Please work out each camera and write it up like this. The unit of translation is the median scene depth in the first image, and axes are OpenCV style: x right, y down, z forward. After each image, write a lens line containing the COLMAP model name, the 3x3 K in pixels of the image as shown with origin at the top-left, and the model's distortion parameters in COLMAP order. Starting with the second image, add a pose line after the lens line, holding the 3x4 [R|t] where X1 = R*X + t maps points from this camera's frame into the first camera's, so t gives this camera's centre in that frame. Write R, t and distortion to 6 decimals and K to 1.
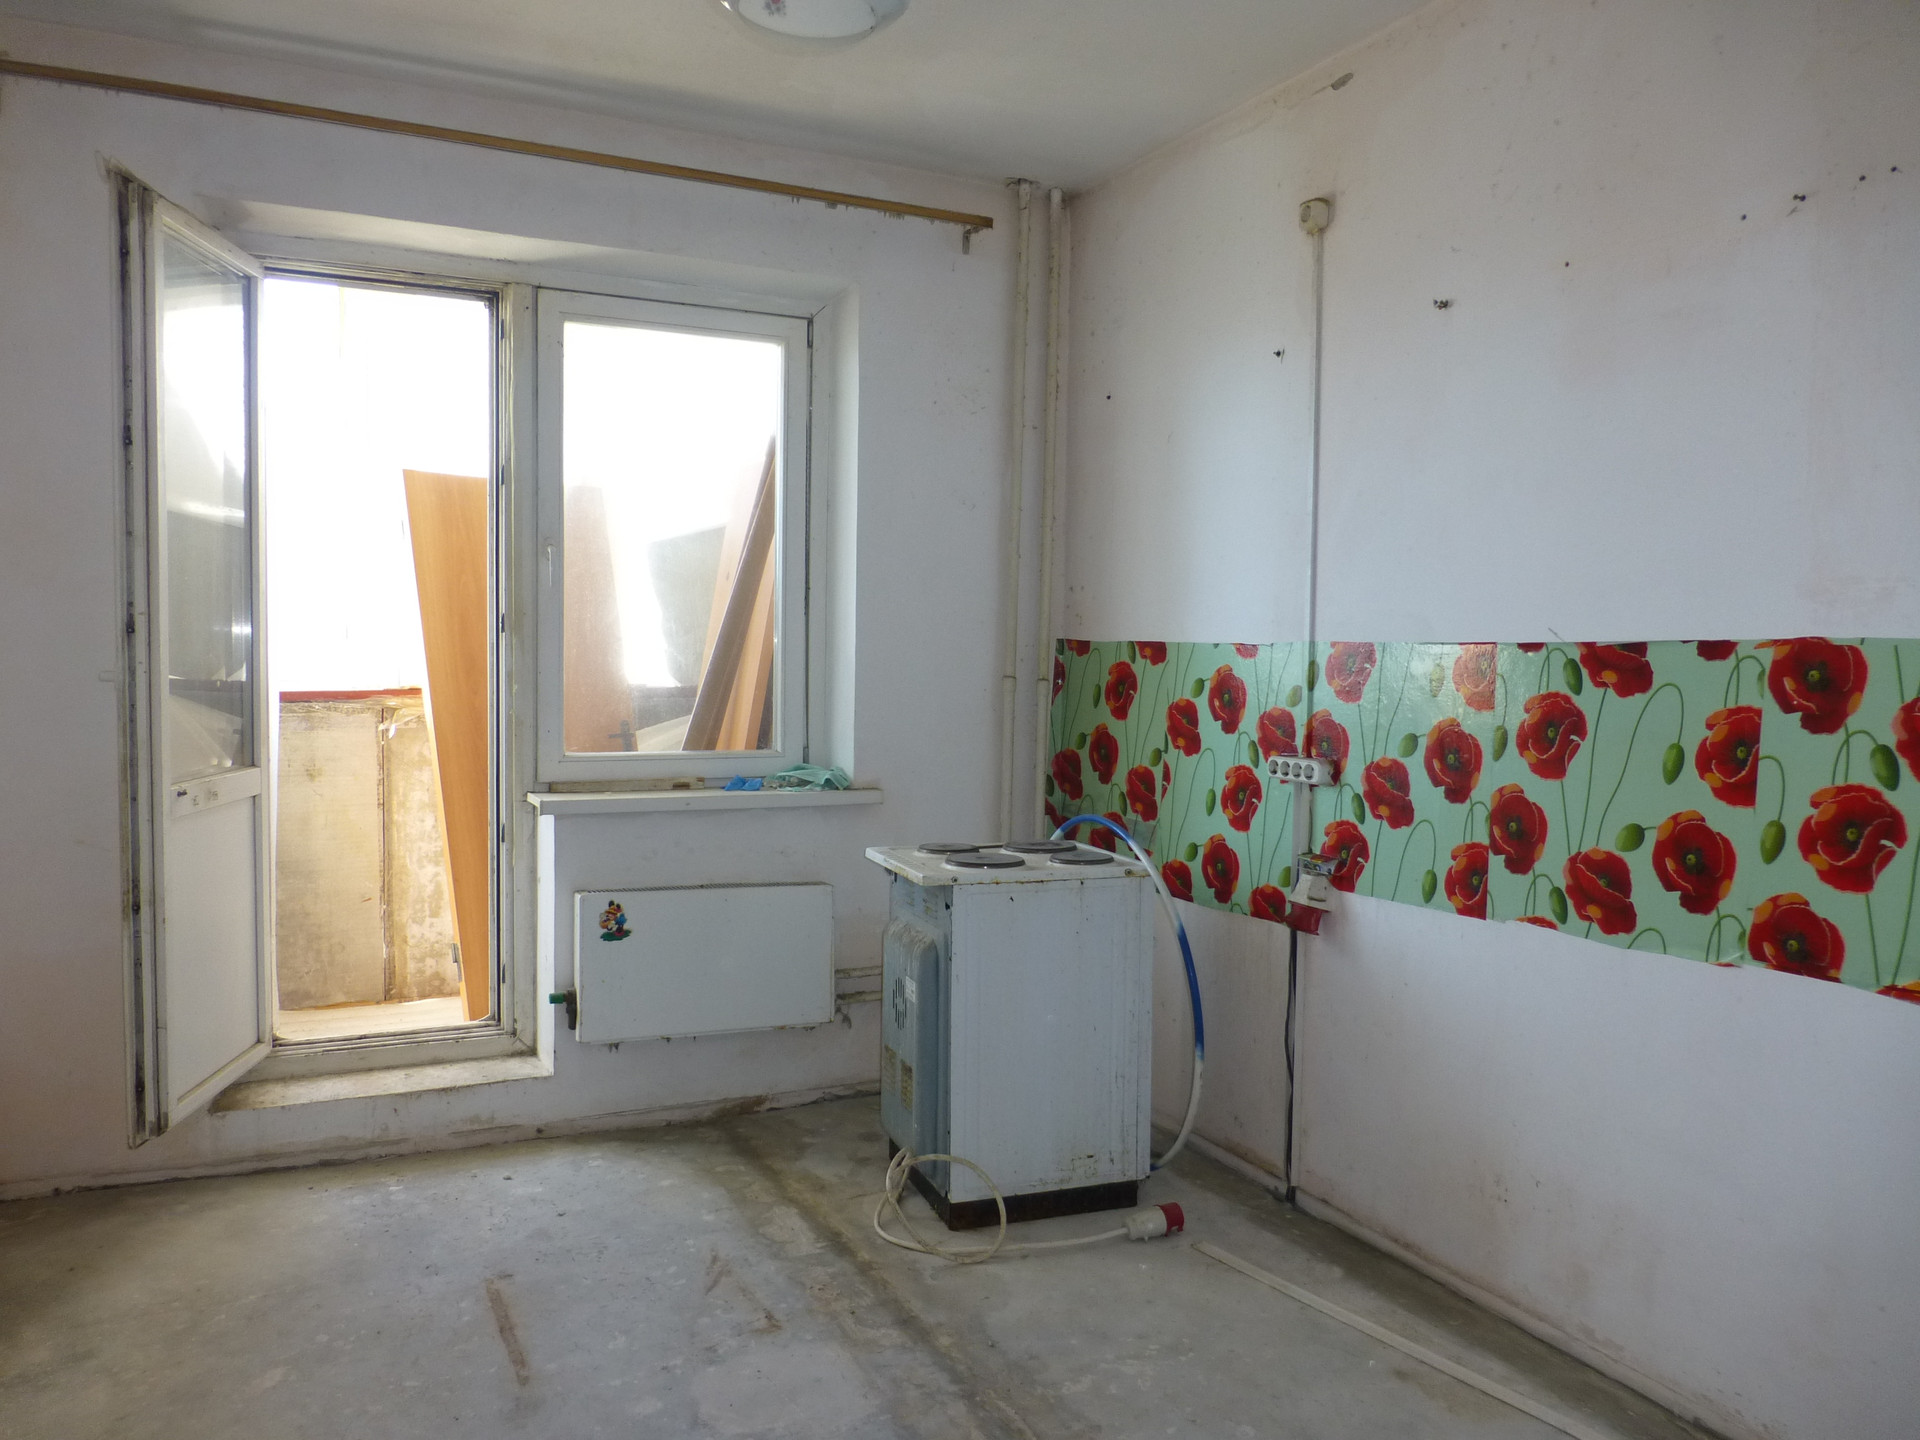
lens RADIAL K [[1404.9, 0, 962.9], [0, 1404.9, 728.6], [0, 0, 1]] dist [-0.019742, 0.011566]
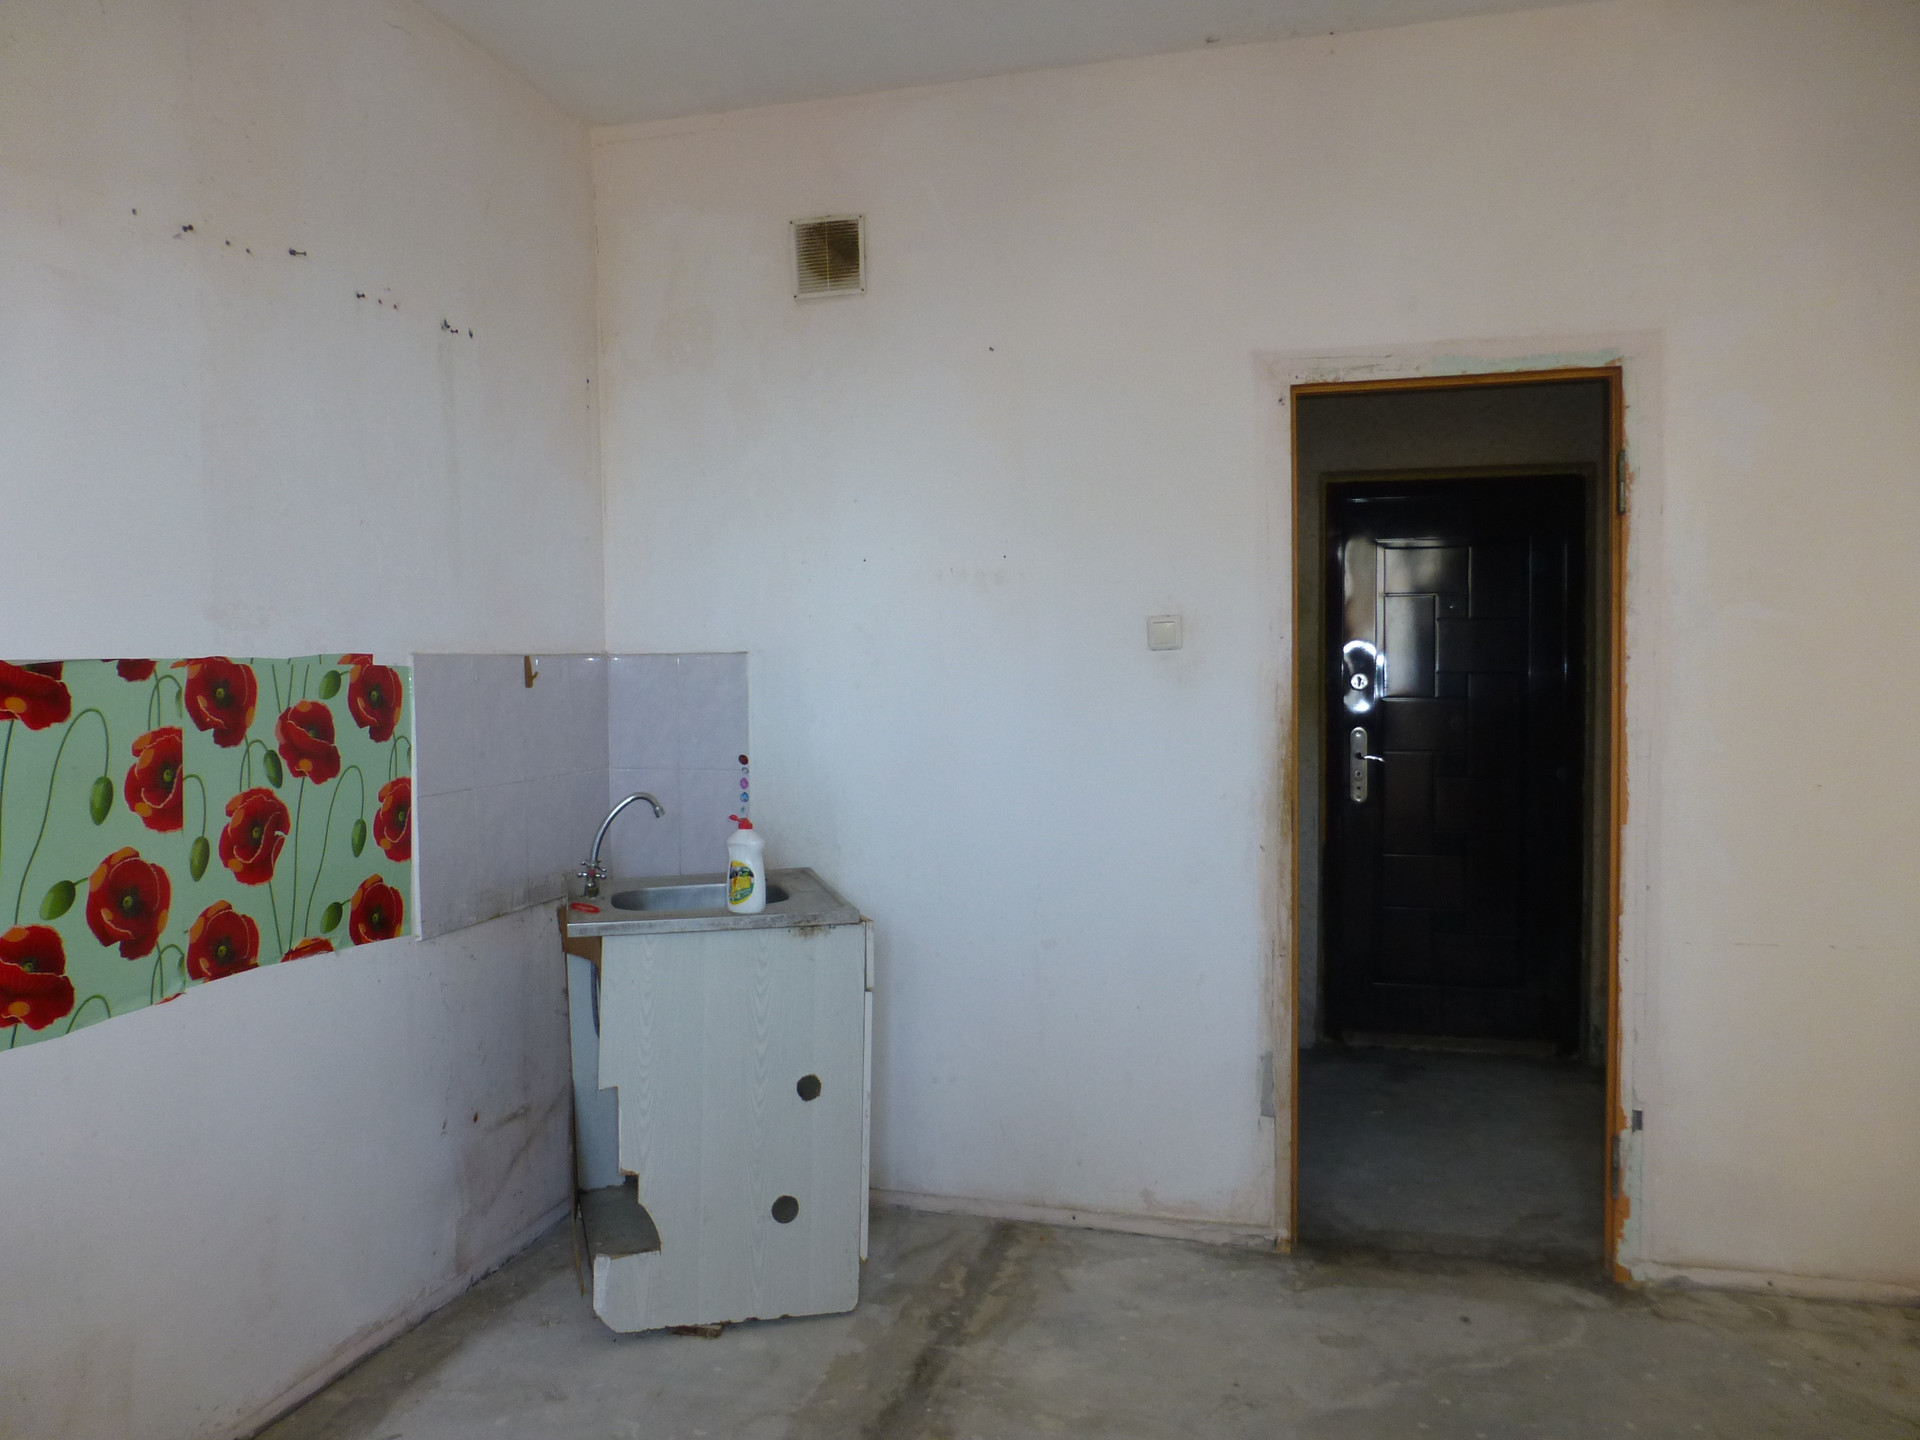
lens RADIAL K [[1404.9, 0, 959.9], [0, 1404.9, 709.5], [0, 0, 1]] dist [-0.019742, 0.011566]
pose [[-0.743348, -0.037665, 0.667844, -0.492707], [0.023513, 0.996325, 0.082363, -0.094906], [-0.668492, 0.076928, -0.739730, 1.344092]]
